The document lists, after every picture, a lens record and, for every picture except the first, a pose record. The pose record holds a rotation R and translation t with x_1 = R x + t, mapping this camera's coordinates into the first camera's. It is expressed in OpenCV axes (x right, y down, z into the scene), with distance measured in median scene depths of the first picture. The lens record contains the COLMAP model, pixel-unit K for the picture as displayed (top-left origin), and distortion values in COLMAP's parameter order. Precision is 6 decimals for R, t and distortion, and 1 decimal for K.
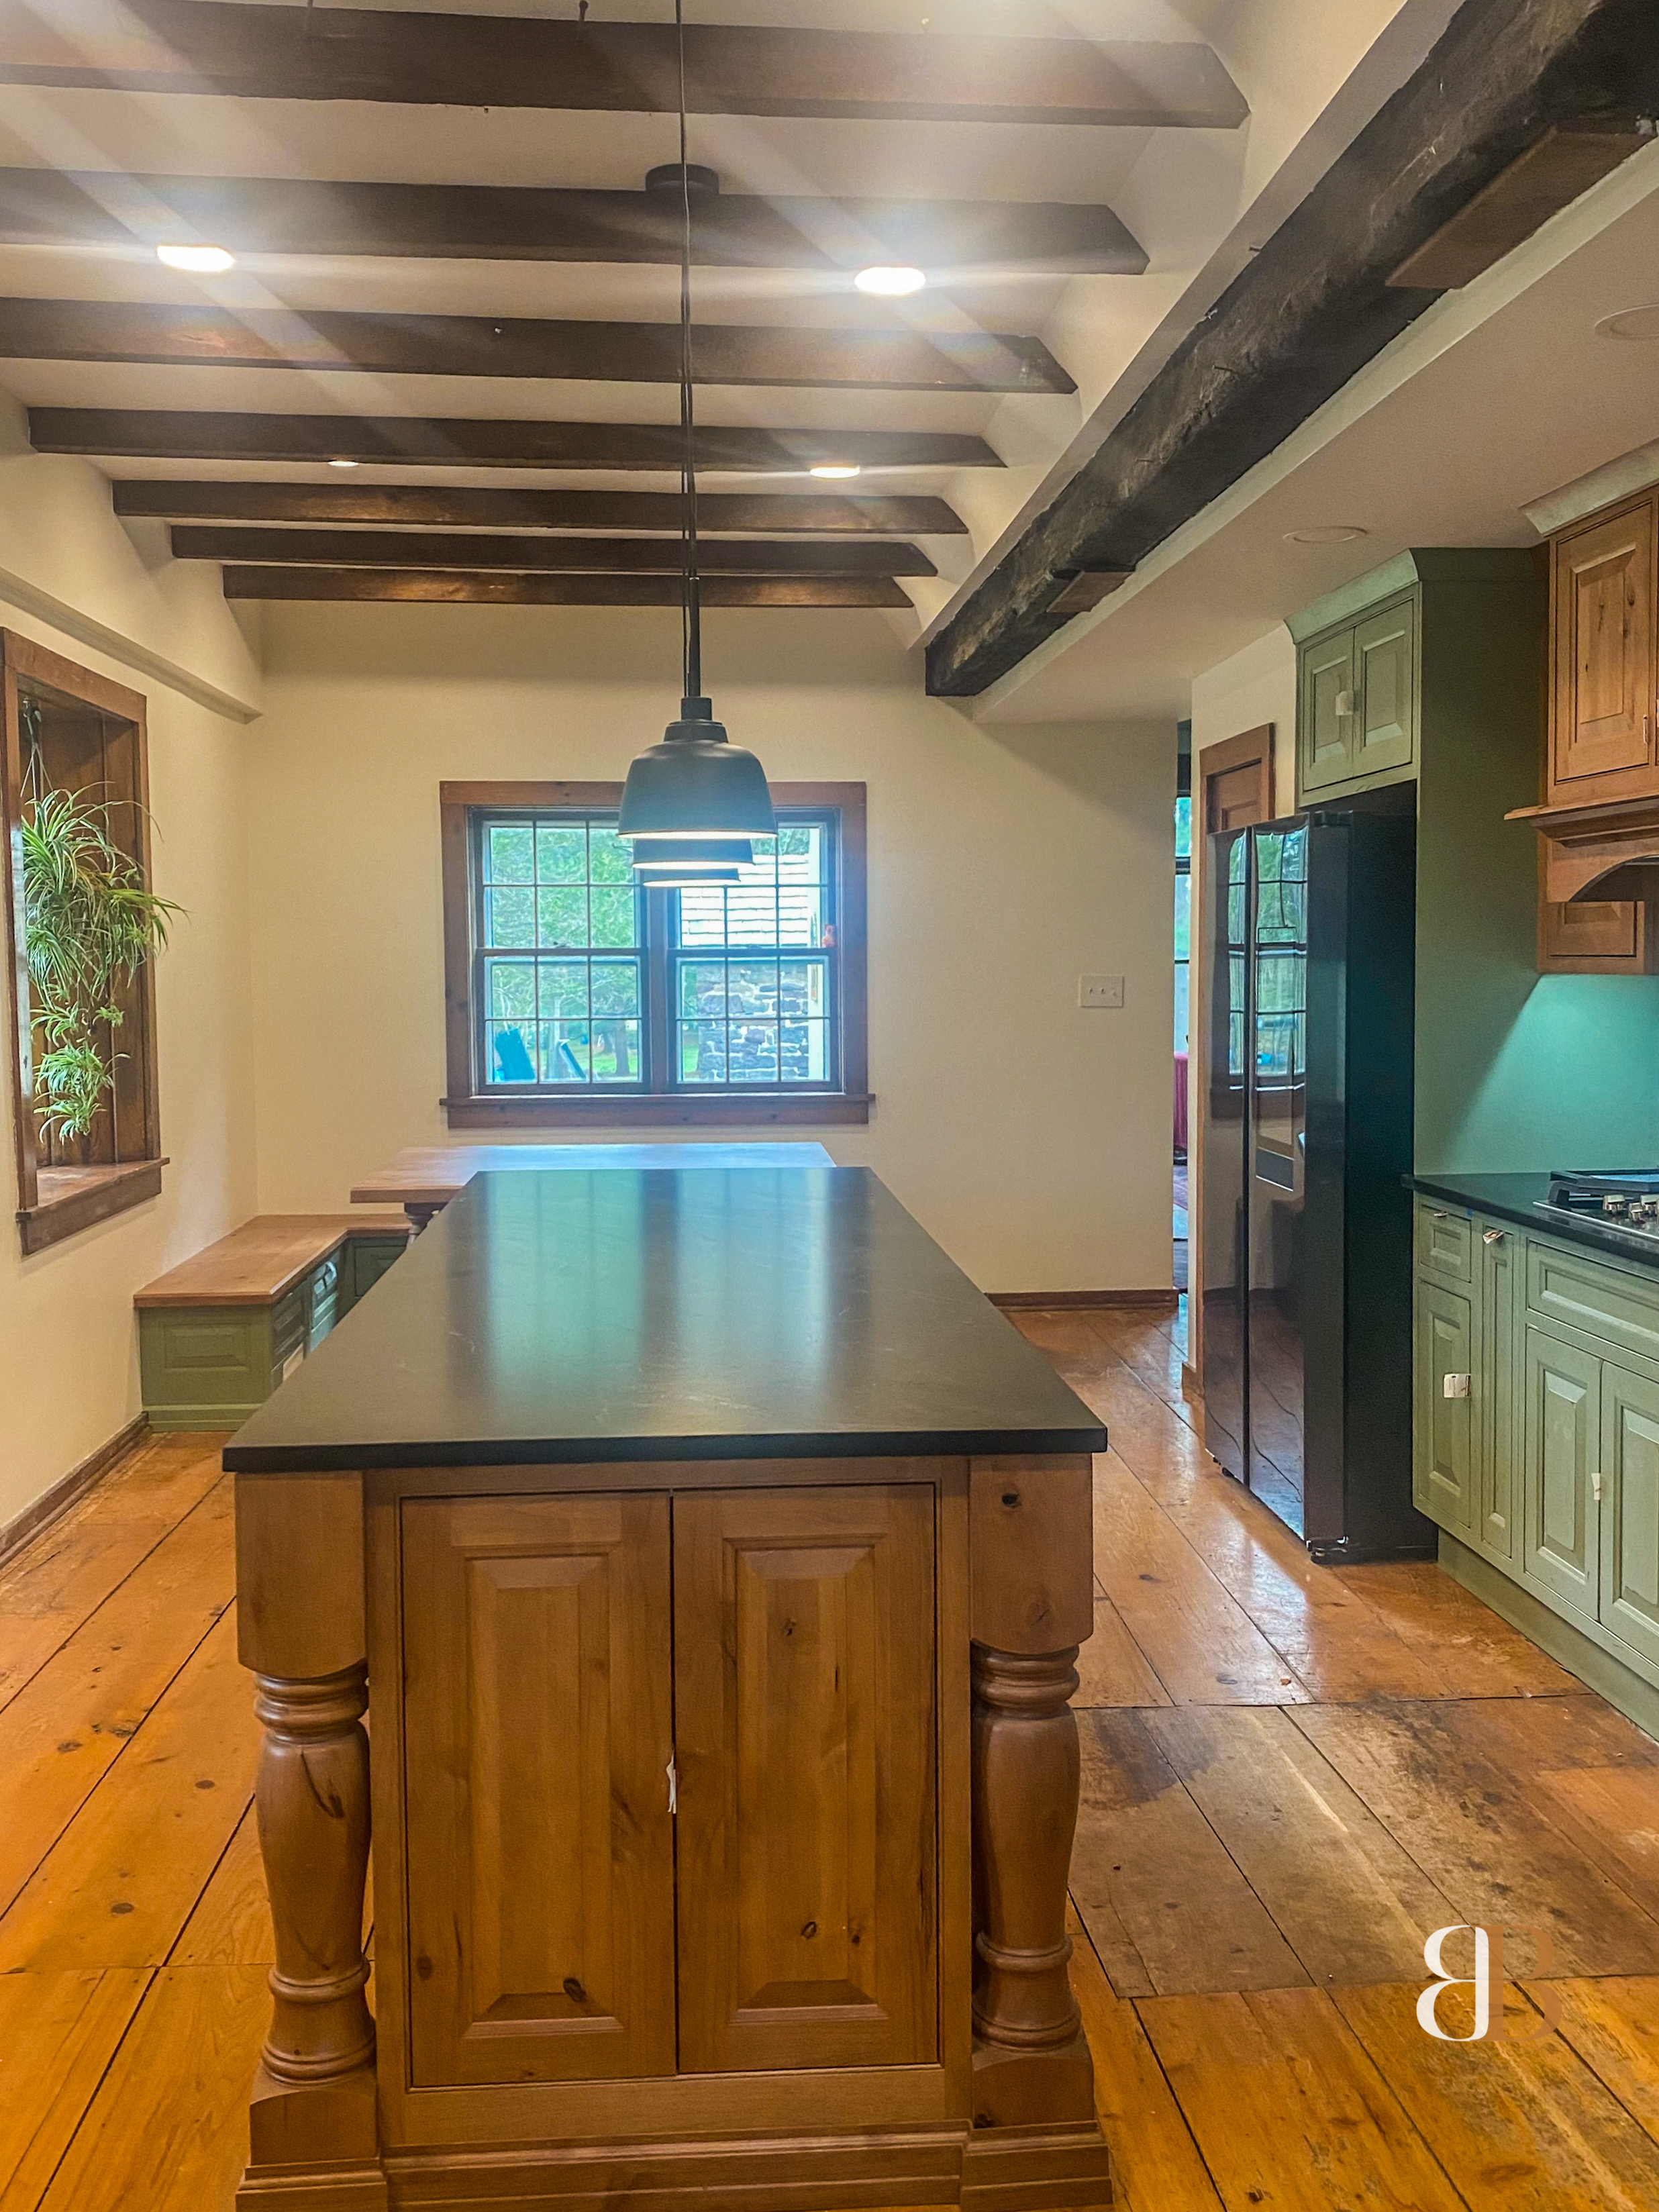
lens RADIAL K [[2052.1, 0, 829.5], [0, 2052.1, 1106.0], [0, 0, 1]] dist [-0.002918, -0.001254]
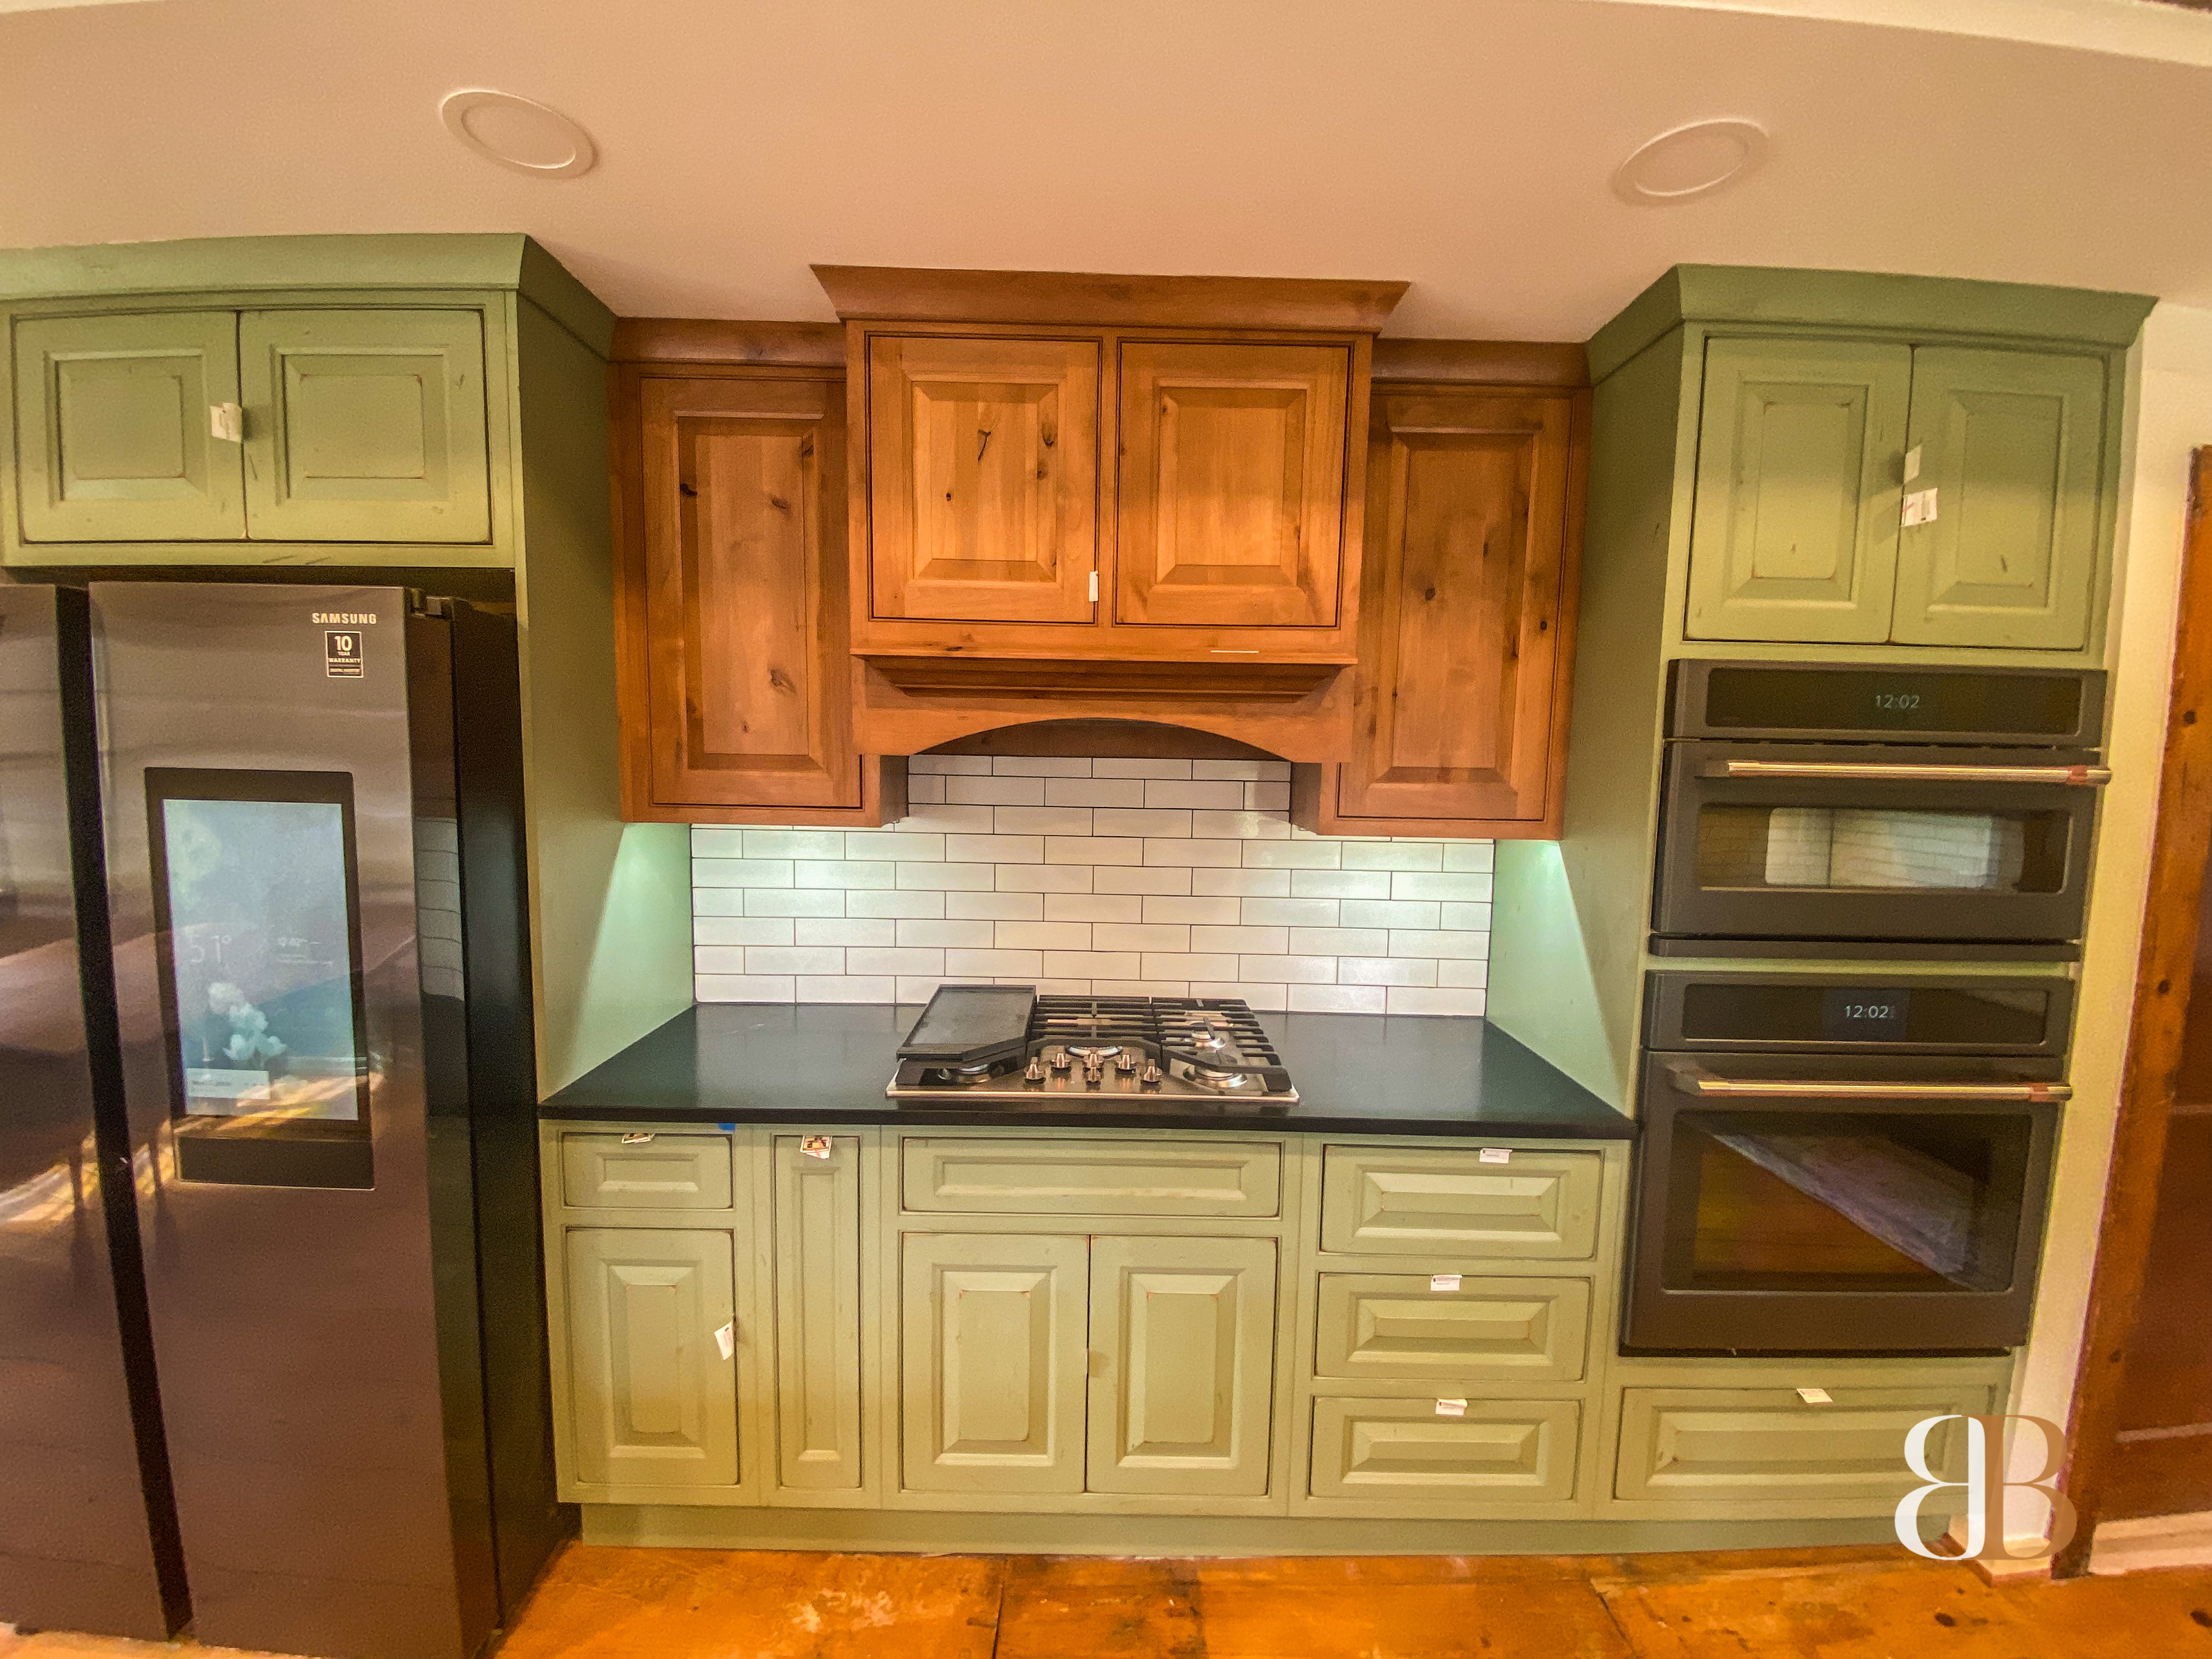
lens RADIAL K [[904.6, 0, 1106.0], [0, 904.6, 829.5], [0, 0, 1]] dist [0.000668, -0.012928]
pose [[0.063633, -0.068844, 0.995596, -0.033762], [0.049267, 0.996618, 0.065766, -0.091646], [-0.996757, 0.044865, 0.066810, 0.914768]]
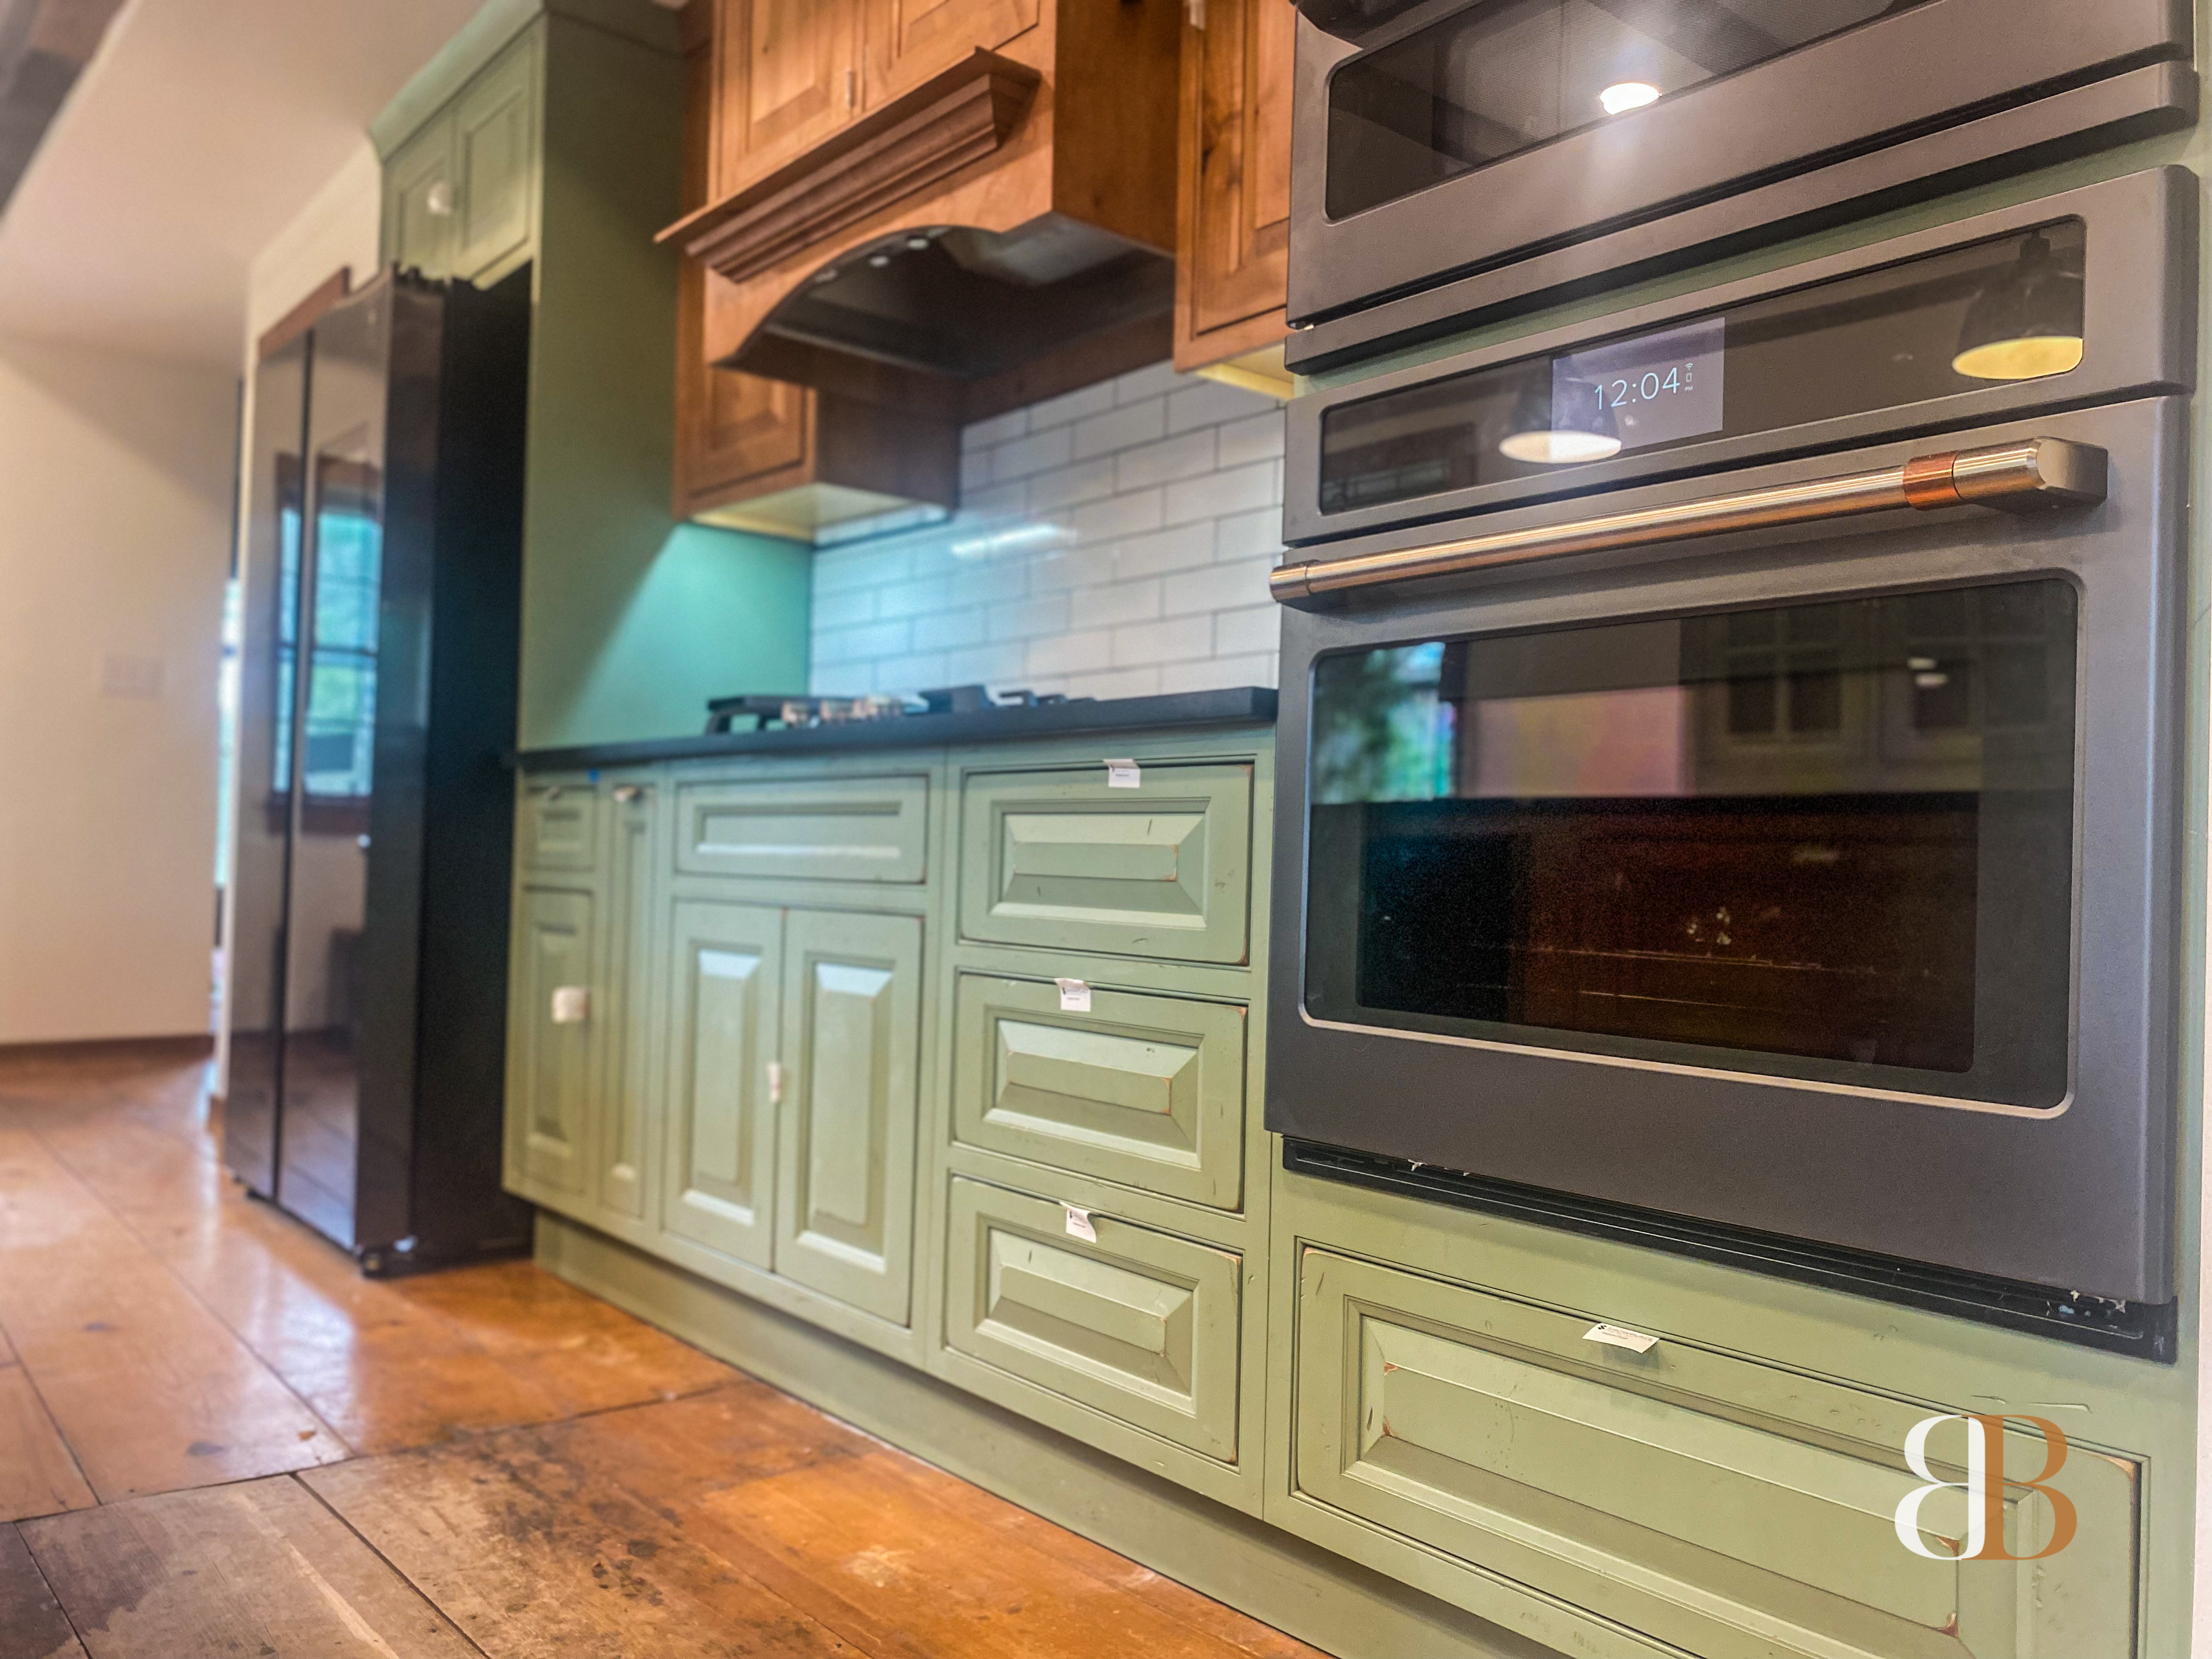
lens RADIAL K [[1693.8, 0, 1107.1], [0, 1693.8, 814.8], [0, 0, 1]] dist [0.006198, 0.003055]
pose [[0.808246, 0.049674, 0.586746, 0.105733], [0.006050, 0.995682, -0.092628, 0.141765], [-0.588813, 0.078416, 0.804456, 0.418252]]
